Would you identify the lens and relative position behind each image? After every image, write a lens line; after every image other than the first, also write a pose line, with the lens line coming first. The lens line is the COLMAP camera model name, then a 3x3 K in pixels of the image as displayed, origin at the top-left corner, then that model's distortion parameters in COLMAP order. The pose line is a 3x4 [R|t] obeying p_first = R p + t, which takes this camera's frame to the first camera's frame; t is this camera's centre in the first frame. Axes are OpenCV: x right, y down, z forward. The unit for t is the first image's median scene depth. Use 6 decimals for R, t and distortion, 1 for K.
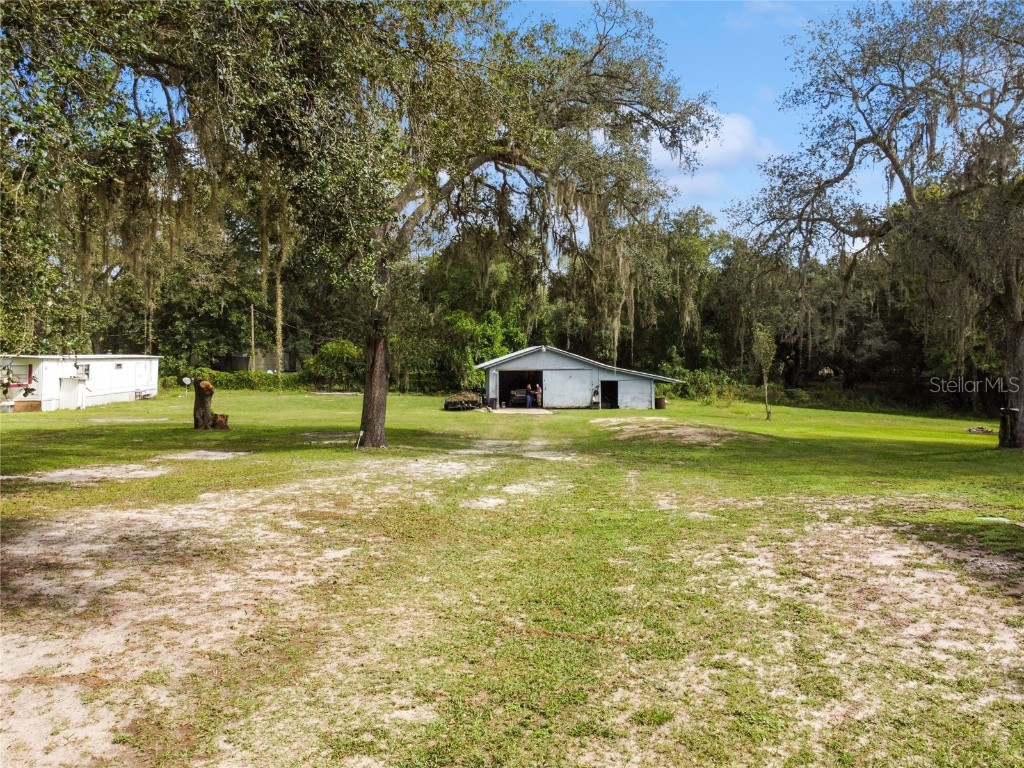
lens RADIAL K [[785.8, 0, 511.7], [0, 785.8, 401.5], [0, 0, 1]] dist [-0.005734, 0.001861]
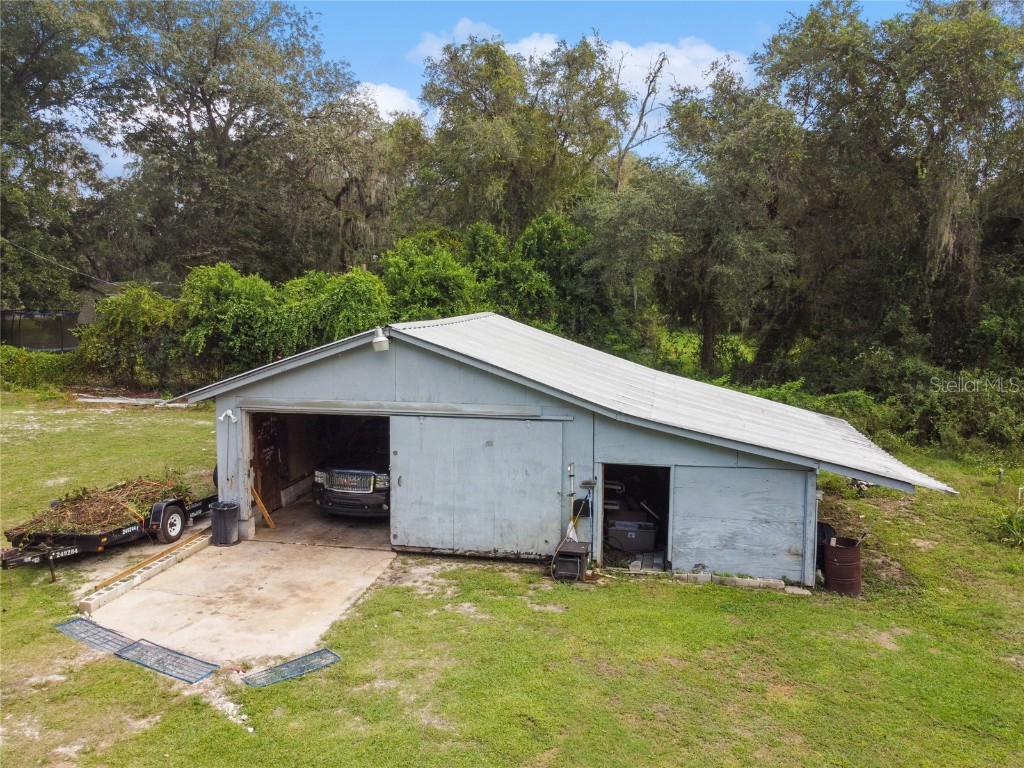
lens RADIAL K [[777.8, 0, 512.0], [0, 777.8, 384.0], [0, 0, 1]] dist [-0.003667, -0.002357]
pose [[0.968996, 0.039834, -0.243845, 0.146072], [-0.023997, 0.997425, 0.067580, -0.069879], [0.245910, -0.059633, 0.967457, 0.742967]]
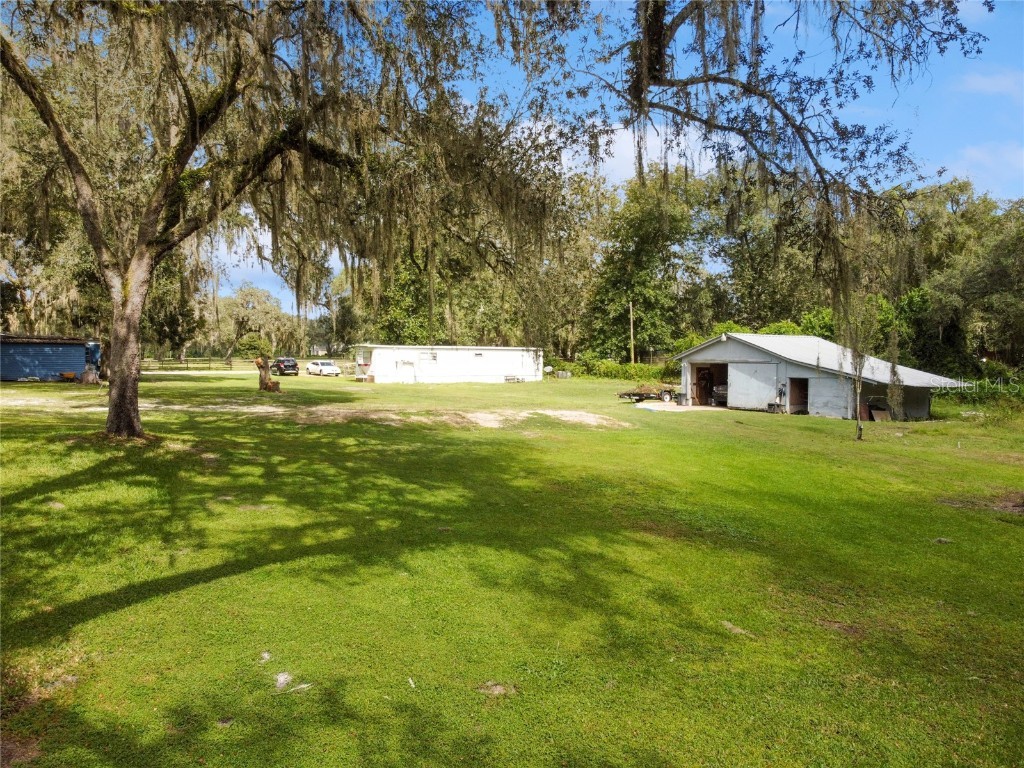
lens RADIAL K [[777.8, 0, 512.0], [0, 777.8, 384.0], [0, 0, 1]] dist [-0.003667, -0.002357]
pose [[0.520758, 0.036659, -0.852917, 0.629138], [-0.057972, 0.998290, 0.007511, -0.010209], [0.851734, 0.045534, 0.521993, 0.362534]]
